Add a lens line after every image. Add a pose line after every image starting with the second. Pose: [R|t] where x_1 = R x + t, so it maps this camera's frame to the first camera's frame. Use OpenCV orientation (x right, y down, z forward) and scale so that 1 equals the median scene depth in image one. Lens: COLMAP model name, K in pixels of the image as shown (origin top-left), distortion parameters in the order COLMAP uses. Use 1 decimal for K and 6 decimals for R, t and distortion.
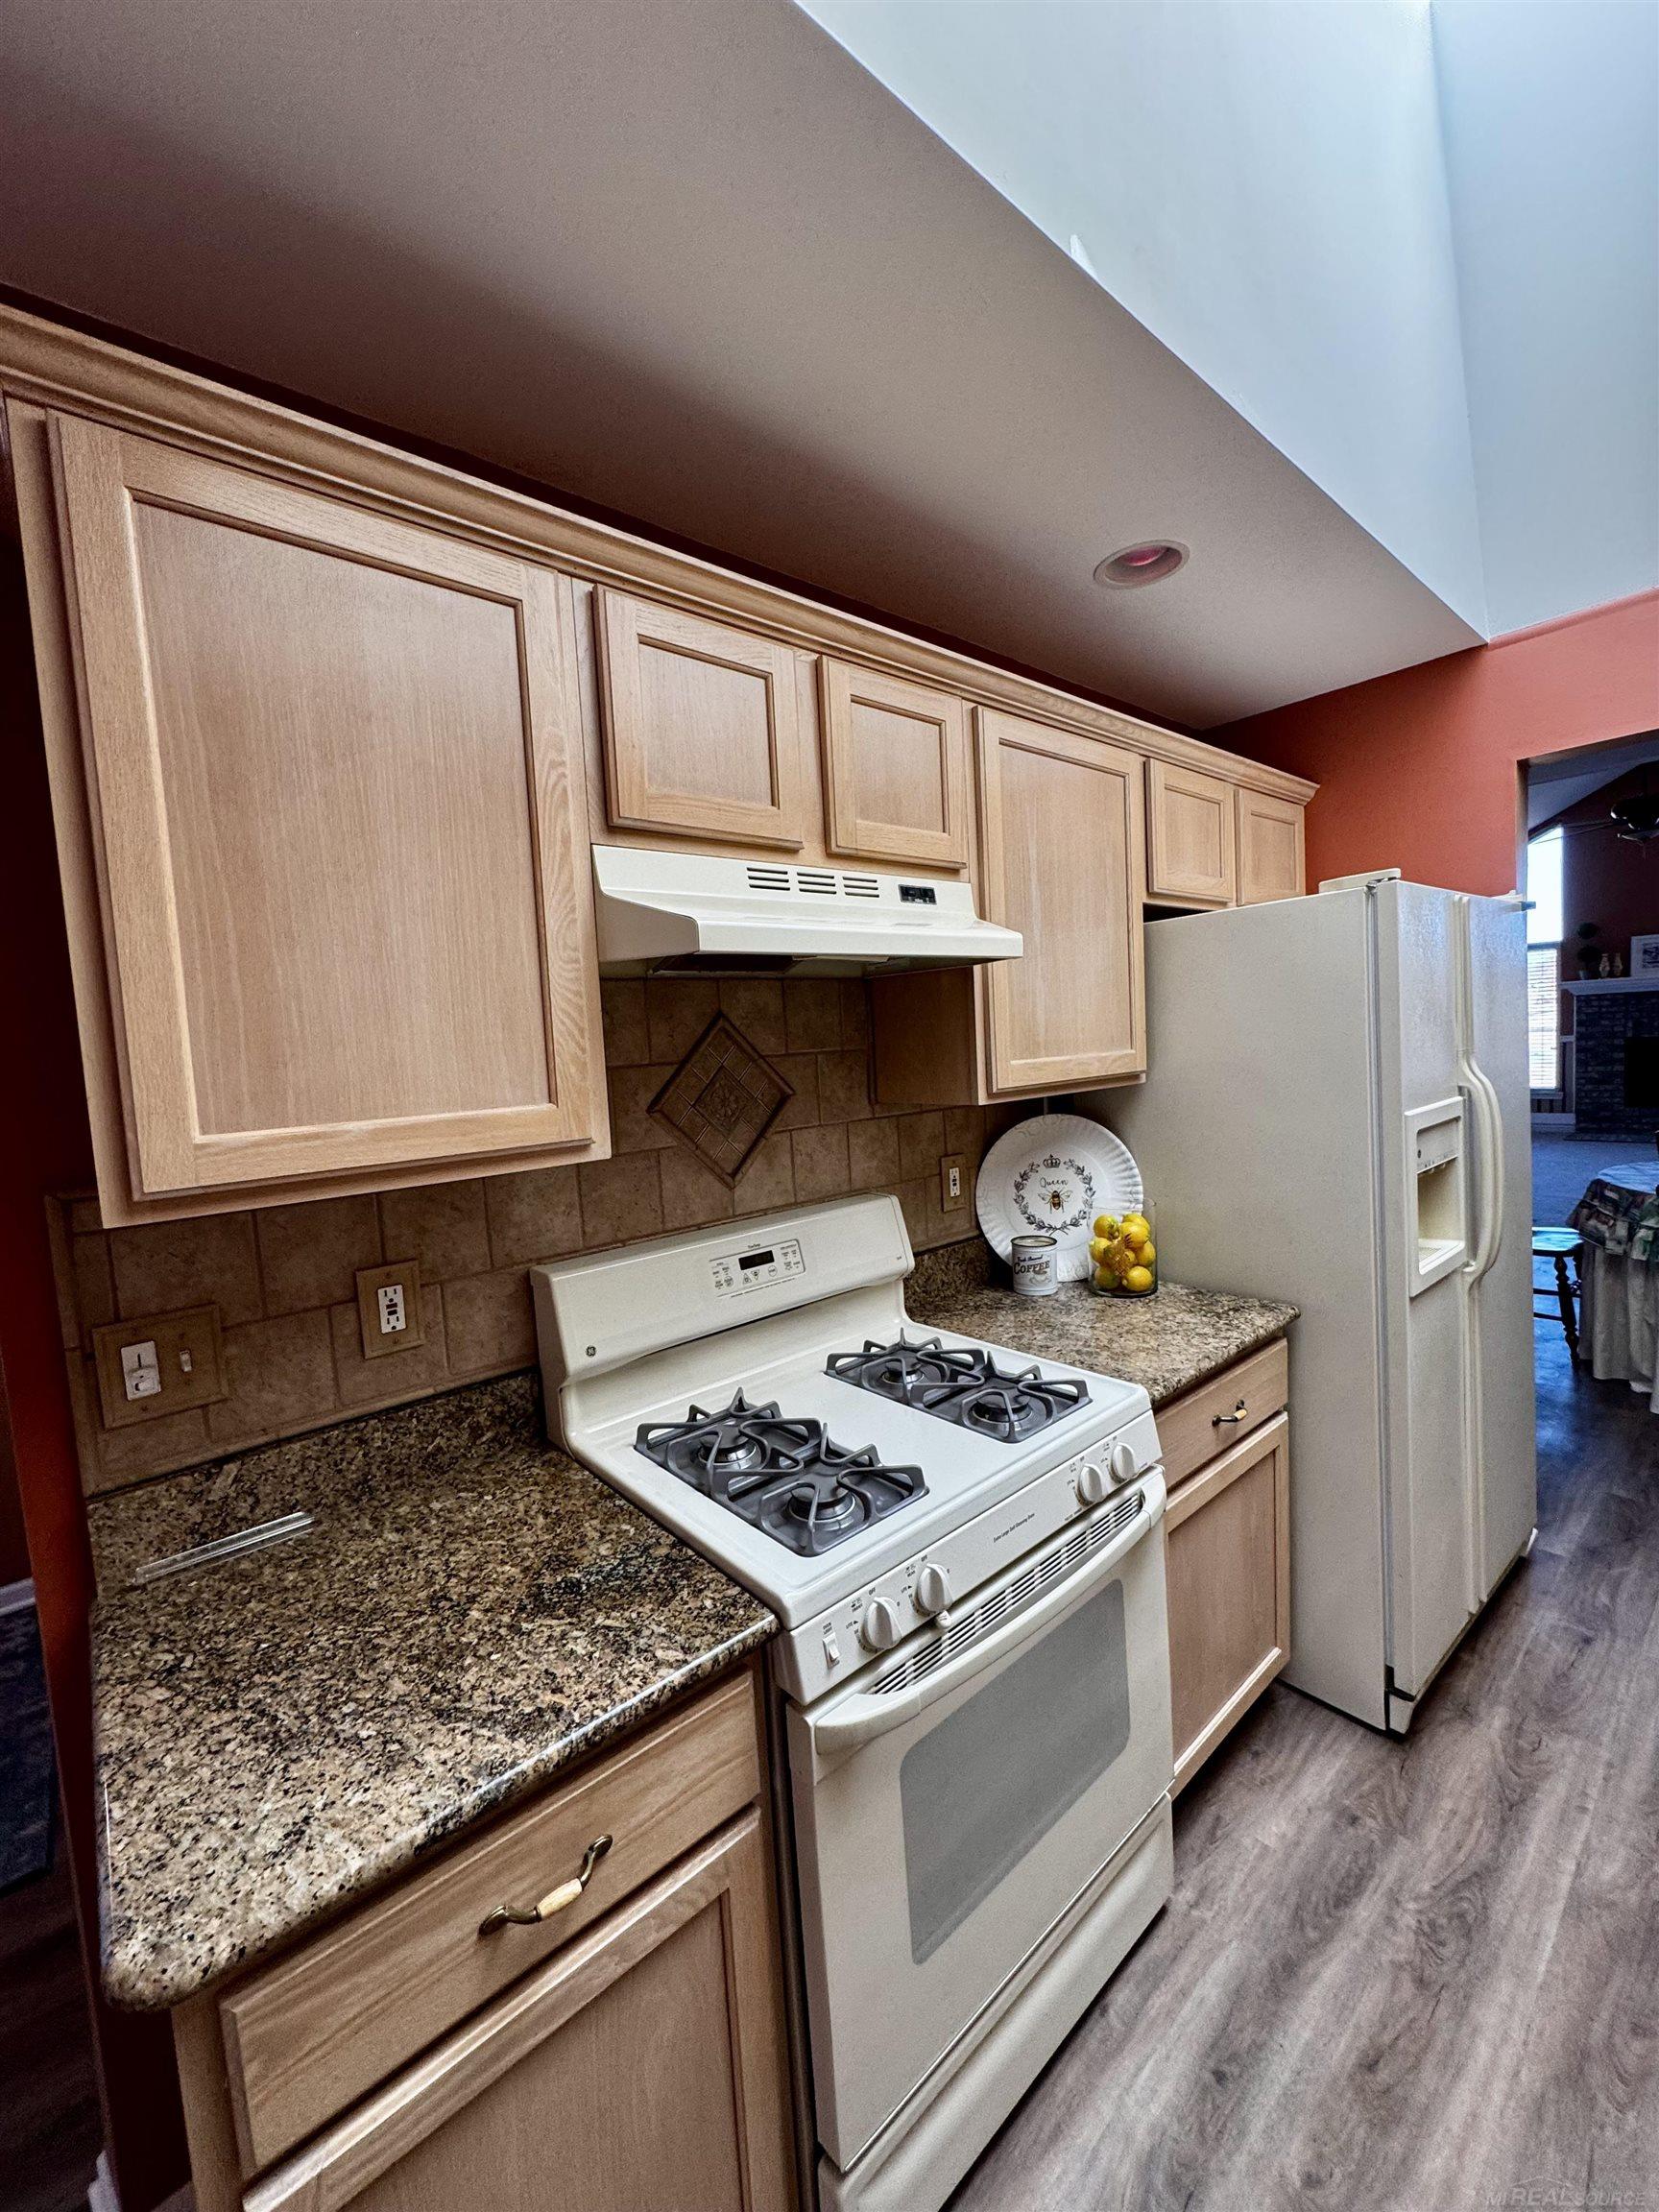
lens RADIAL K [[877.2, 0, 830.8], [0, 877.2, 1105.5], [0, 0, 1]] dist [-0.001544, -0.000411]
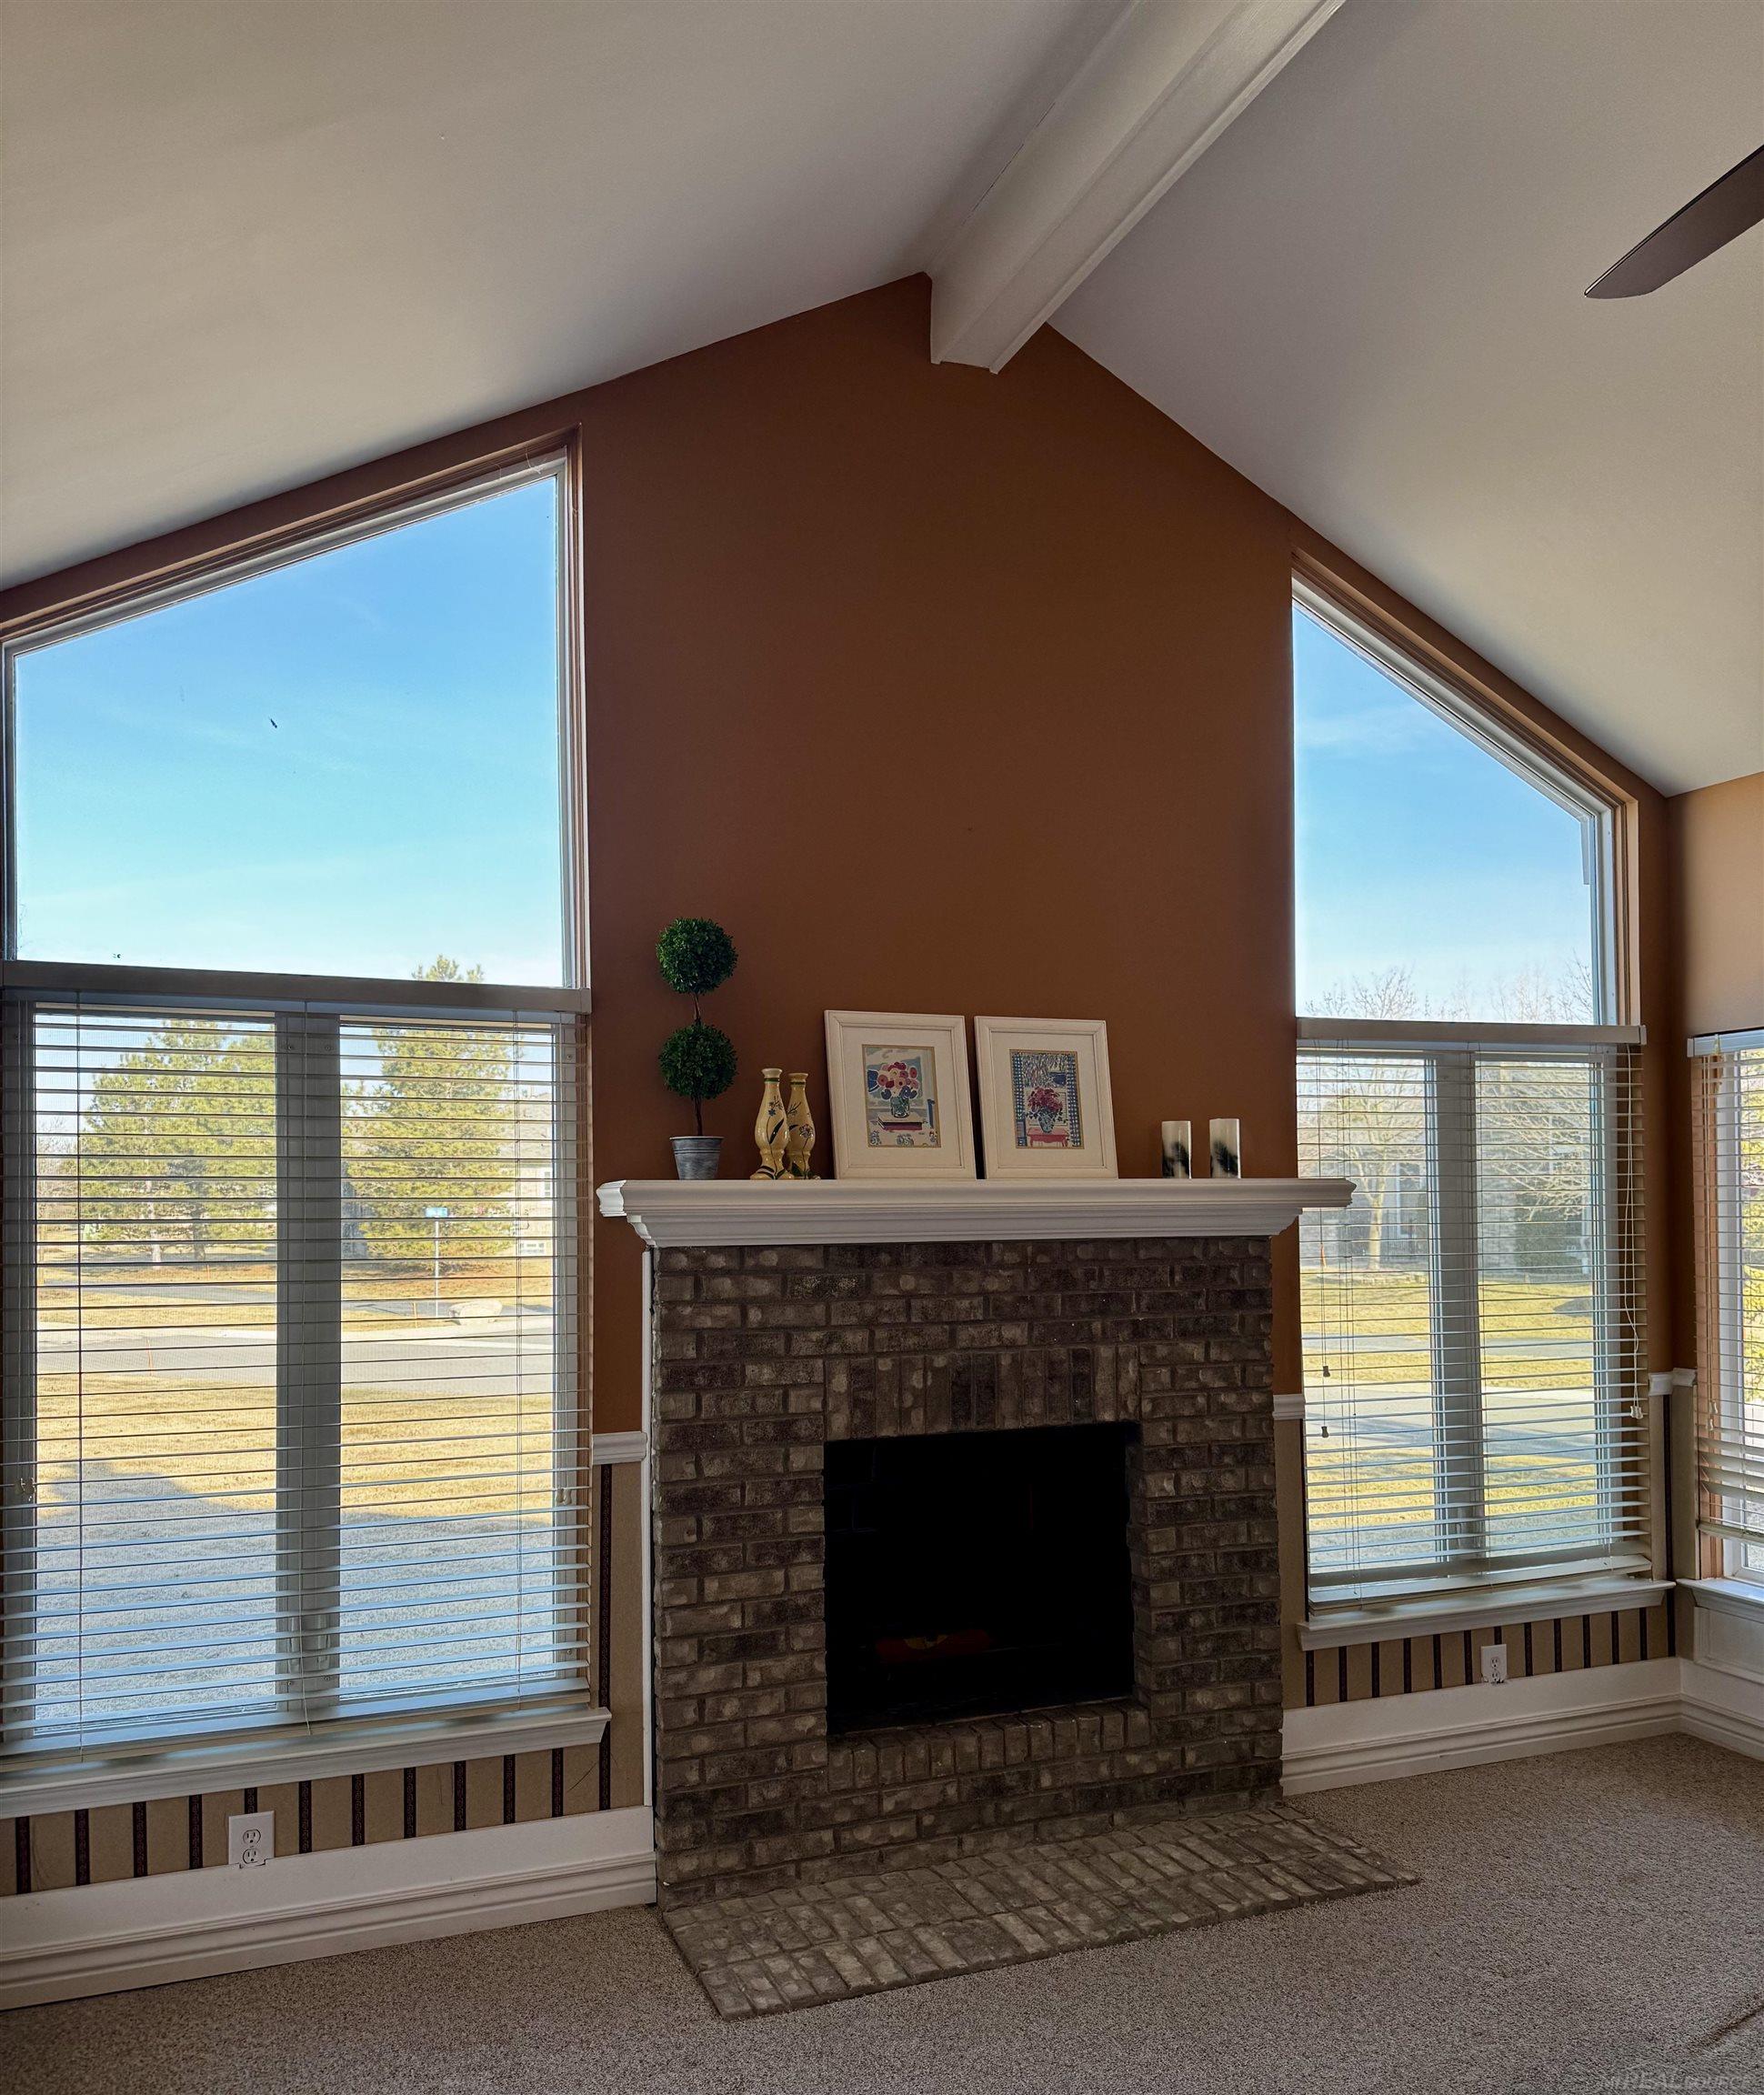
lens RADIAL K [[1660.0, 0, 878.6], [0, 1660.0, 1140.6], [0, 0, 1]] dist [0.076916, -0.092987]
pose [[0.326324, 0.091167, 0.940851, 2.220859], [0.061693, 0.991162, -0.117439, -0.465471], [-0.943242, 0.096367, 0.317816, 3.783266]]
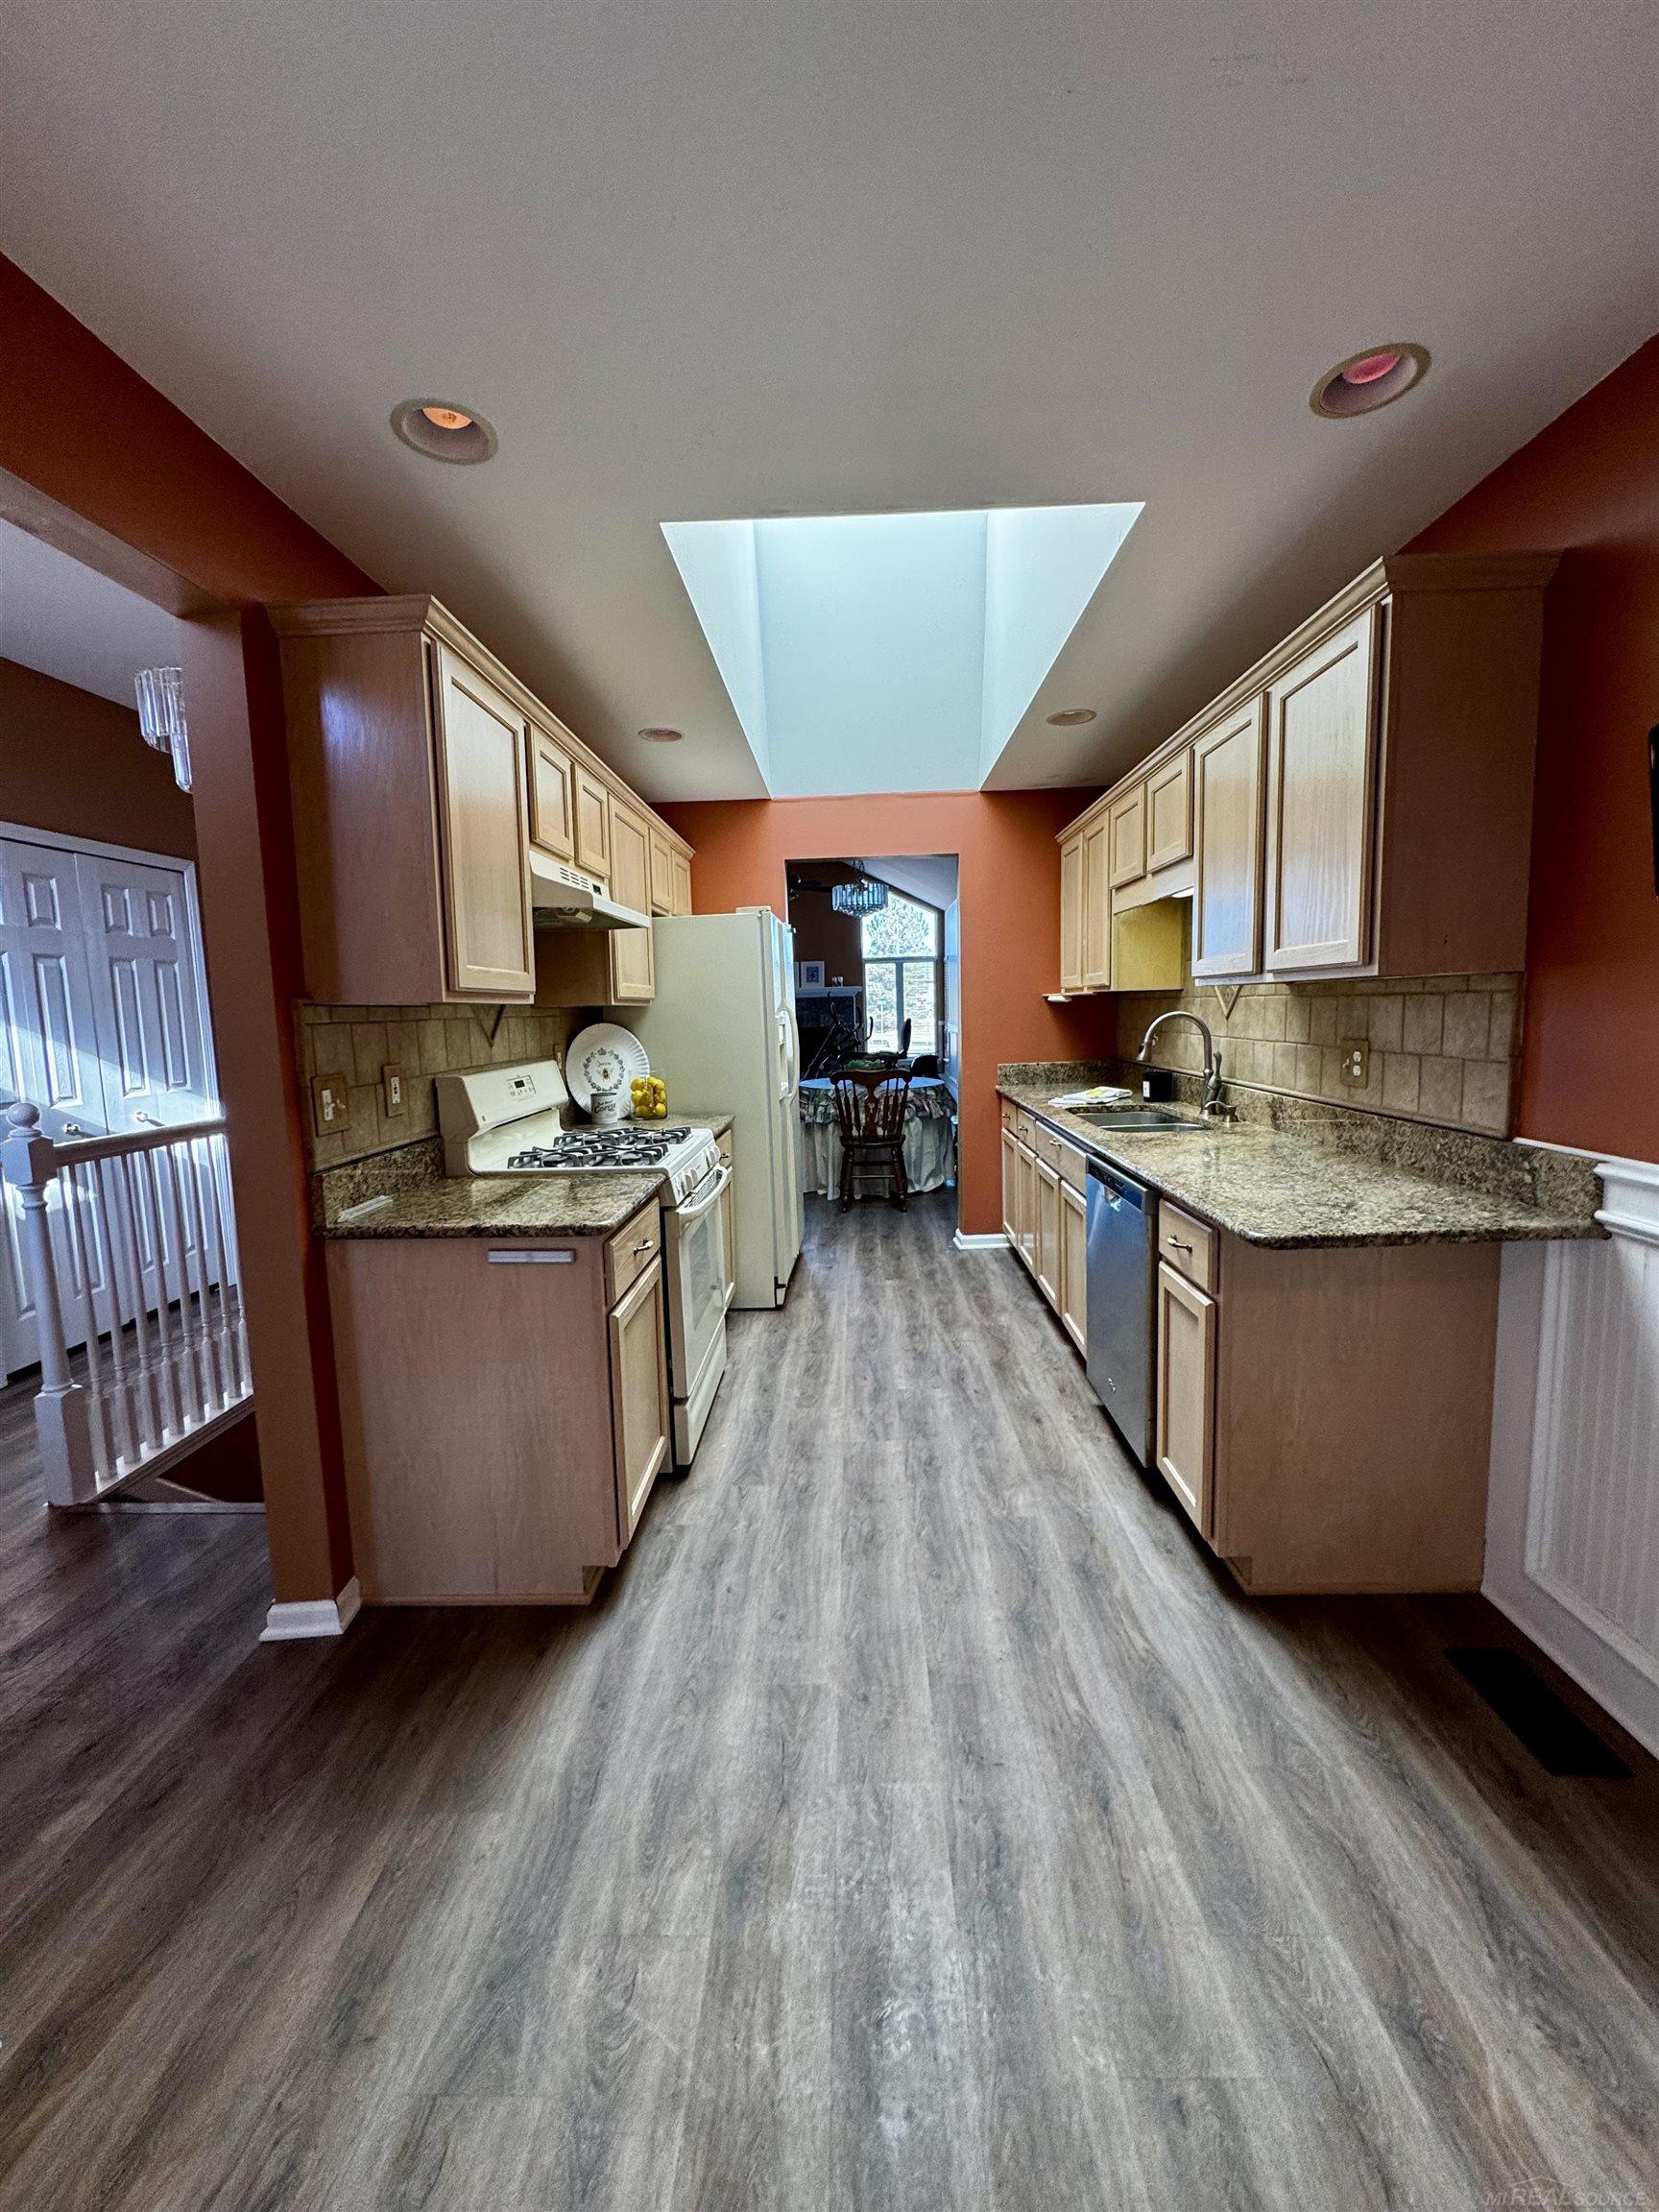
lens RADIAL K [[882.7, 0, 833.6], [0, 882.7, 1104.2], [0, 0, 1]] dist [0.001390, 0.000111]
pose [[0.673162, -0.039881, 0.738418, -0.758899], [0.043191, 0.998960, 0.014579, 0.170428], [-0.738232, 0.022079, 0.674185, -0.515830]]
